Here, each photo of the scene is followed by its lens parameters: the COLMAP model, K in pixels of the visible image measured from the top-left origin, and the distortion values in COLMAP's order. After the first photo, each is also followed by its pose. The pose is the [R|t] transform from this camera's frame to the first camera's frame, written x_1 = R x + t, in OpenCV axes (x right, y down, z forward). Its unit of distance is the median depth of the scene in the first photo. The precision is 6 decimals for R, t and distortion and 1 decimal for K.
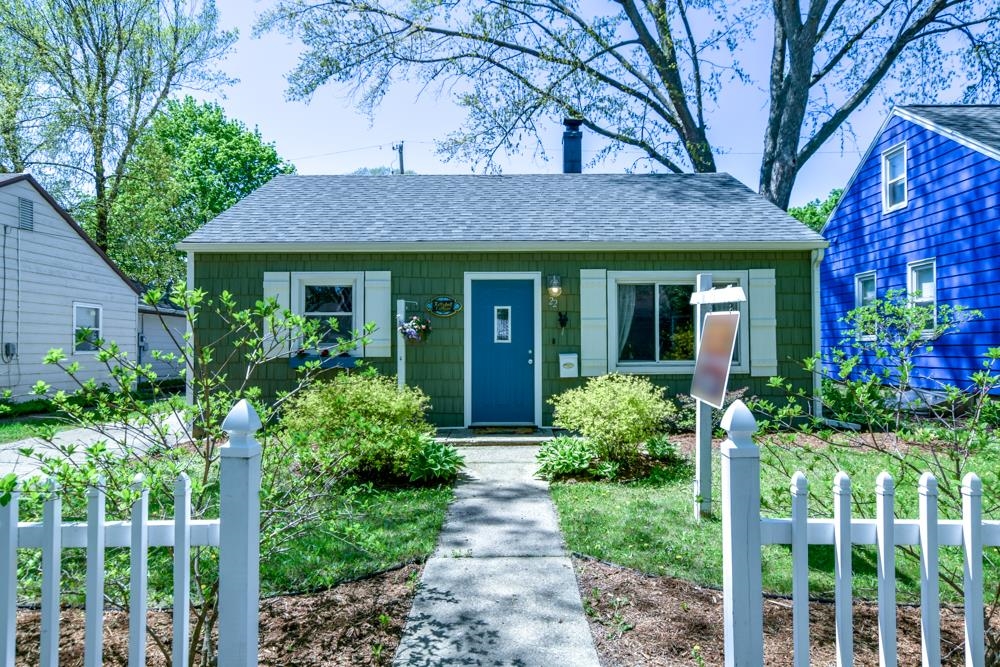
lens RADIAL K [[577.6, 0, 455.4], [0, 577.6, 335.1], [0, 0, 1]] dist [0.001339, 0.012450]
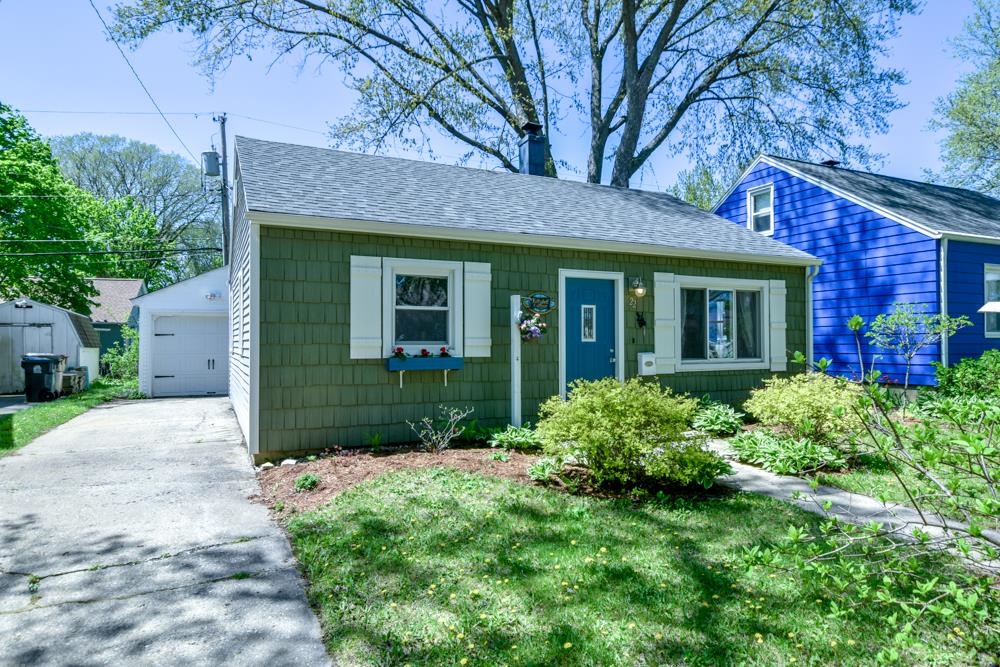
lens RADIAL K [[577.6, 0, 455.4], [0, 577.6, 335.1], [0, 0, 1]] dist [0.001339, 0.012450]
pose [[0.913615, 0.007735, 0.406507, -0.526551], [-0.009041, 0.999958, 0.001292, 0.002597], [-0.406480, -0.004856, 0.913647, 0.179279]]
